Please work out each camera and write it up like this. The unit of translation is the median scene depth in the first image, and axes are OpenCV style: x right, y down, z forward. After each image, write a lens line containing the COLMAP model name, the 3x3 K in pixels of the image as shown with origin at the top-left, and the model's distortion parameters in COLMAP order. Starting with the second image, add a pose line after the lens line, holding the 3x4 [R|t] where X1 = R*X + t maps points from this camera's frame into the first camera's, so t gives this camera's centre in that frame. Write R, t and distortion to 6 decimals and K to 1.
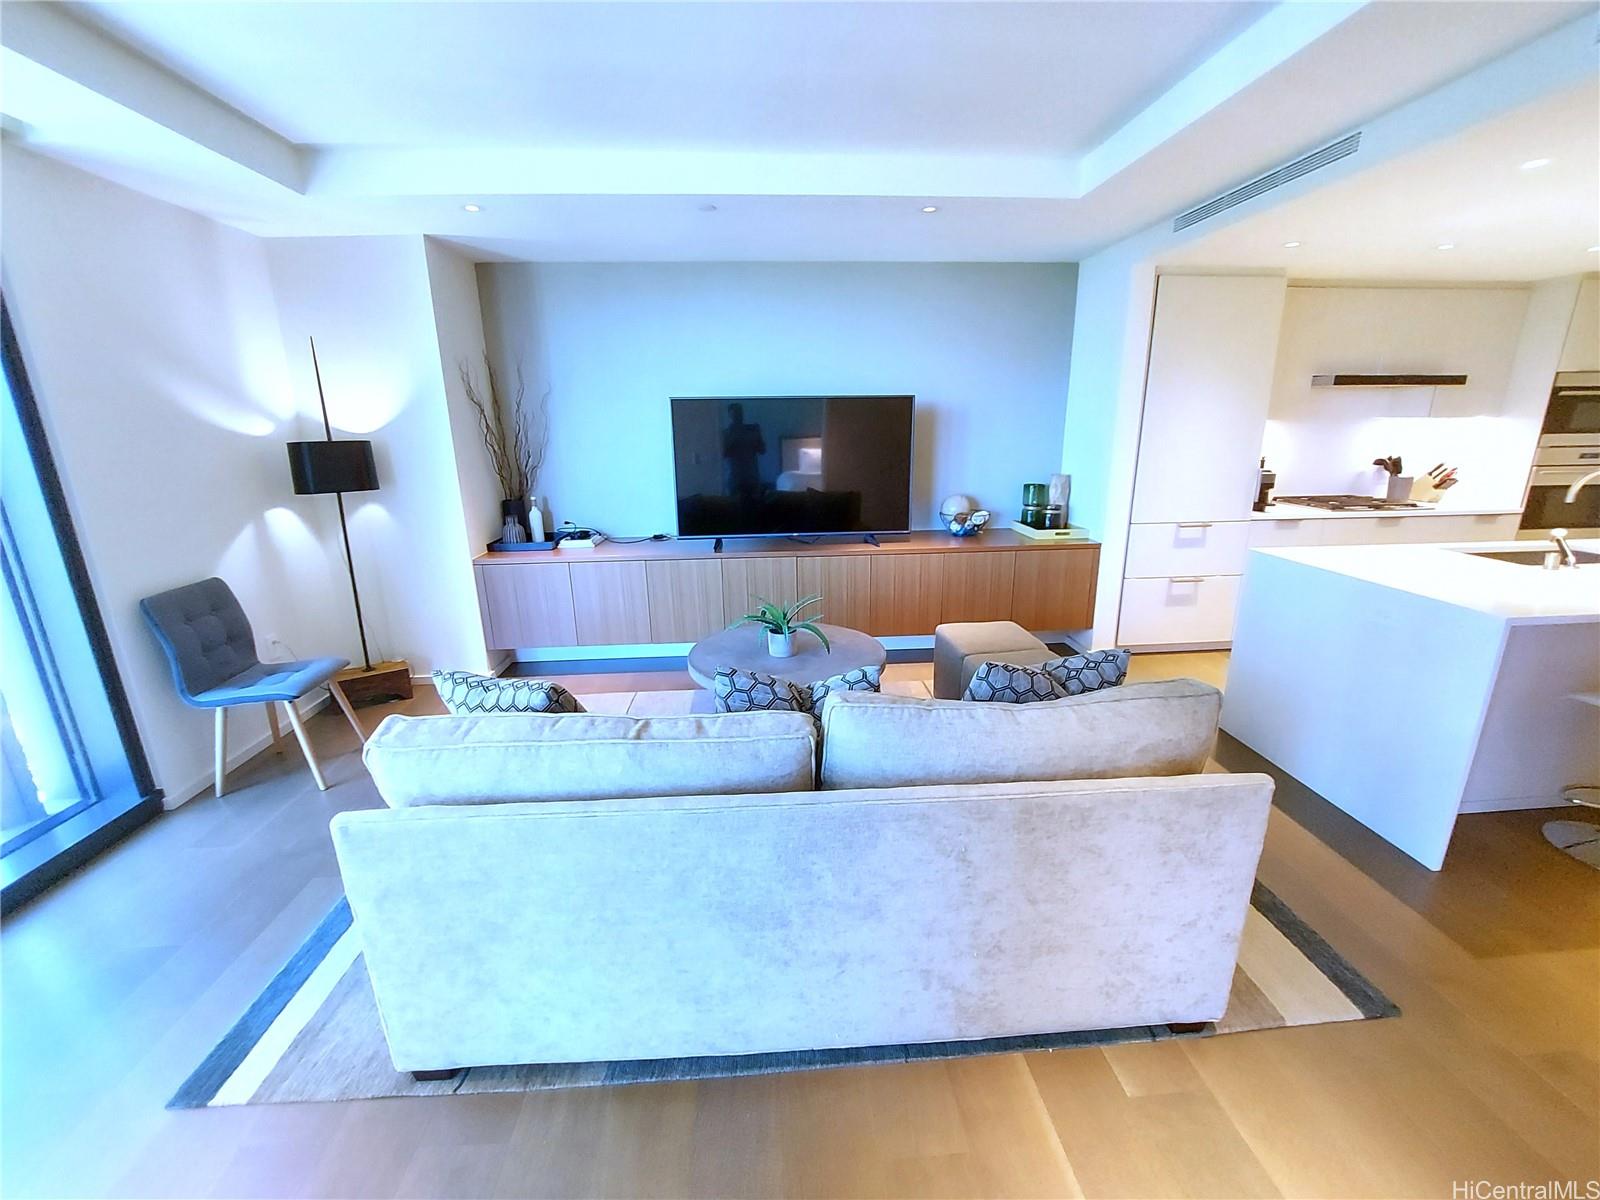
lens RADIAL K [[640.8, 0, 805.0], [0, 640.8, 597.8], [0, 0, 1]] dist [-0.015972, 0.000312]
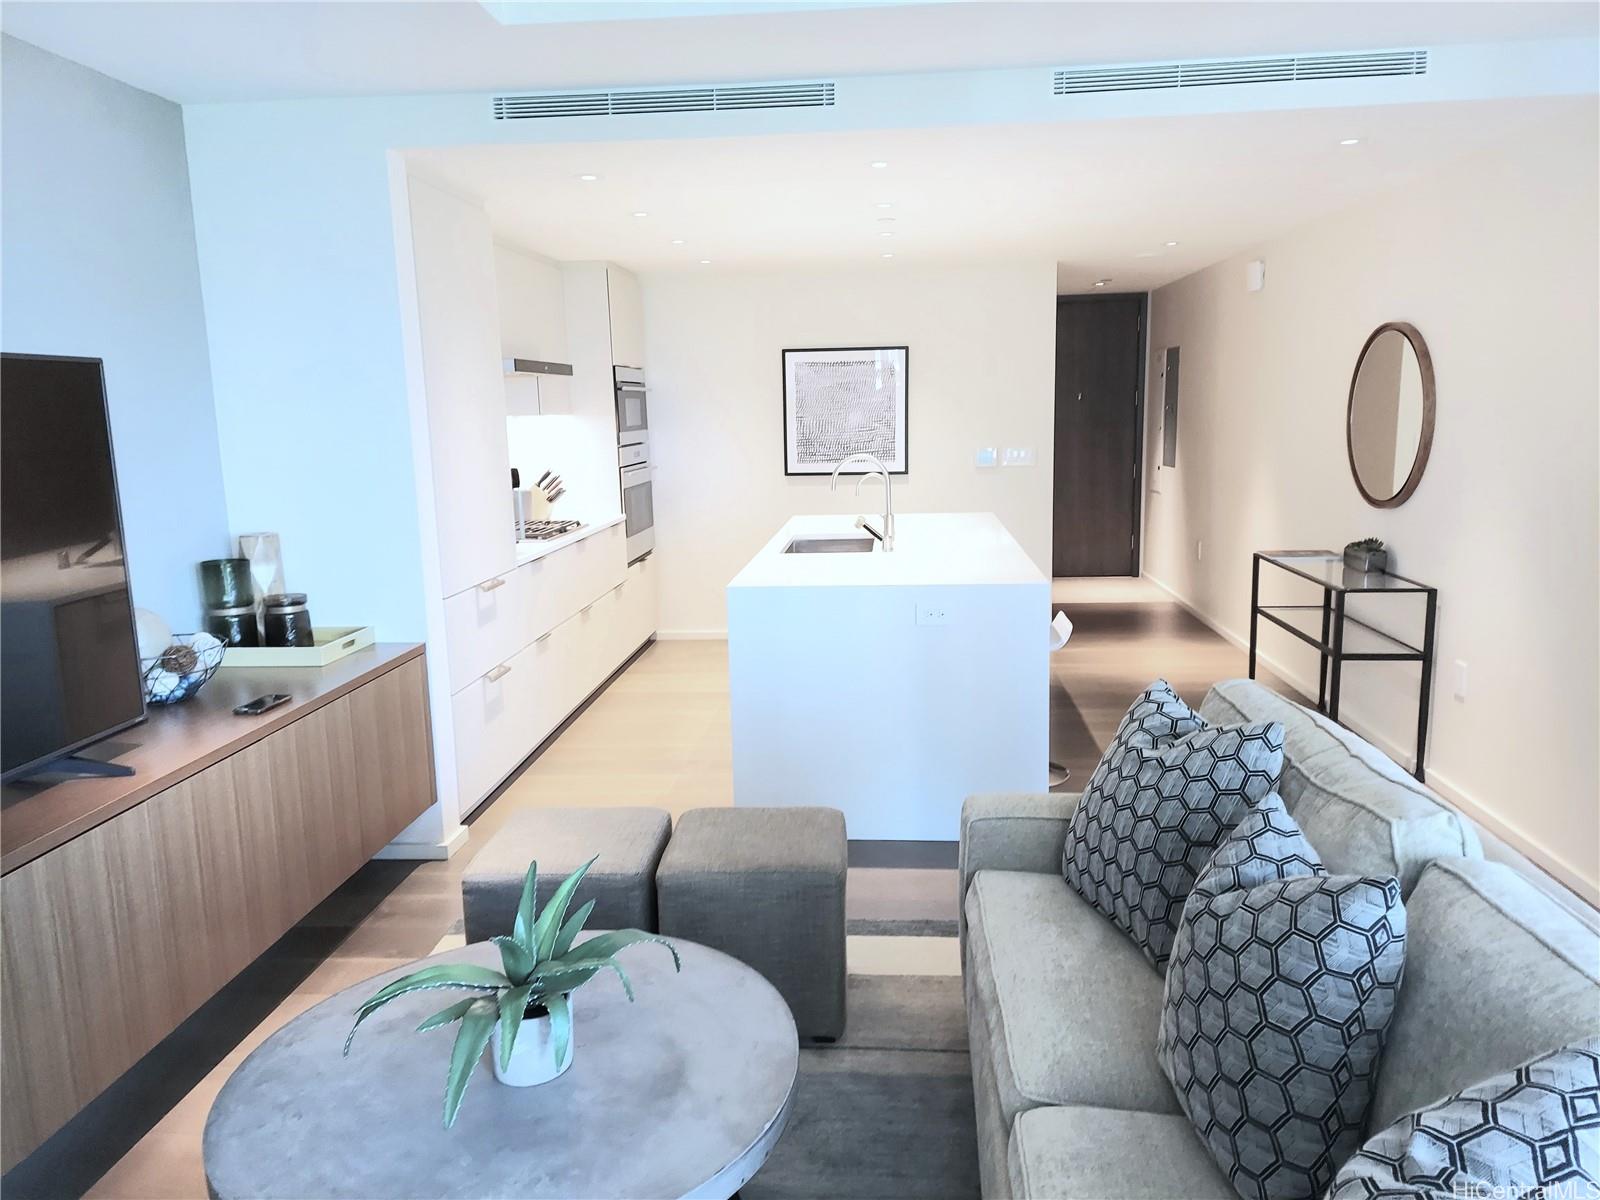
lens RADIAL K [[1133.1, 0, 800.0], [0, 1133.1, 600.0], [0, 0, 1]] dist [0.074265, -0.051585]
pose [[0.176977, -0.156711, 0.971659, -0.402865], [0.276884, 0.955298, 0.103641, -0.128846], [-0.944465, 0.250695, 0.212457, 0.469519]]
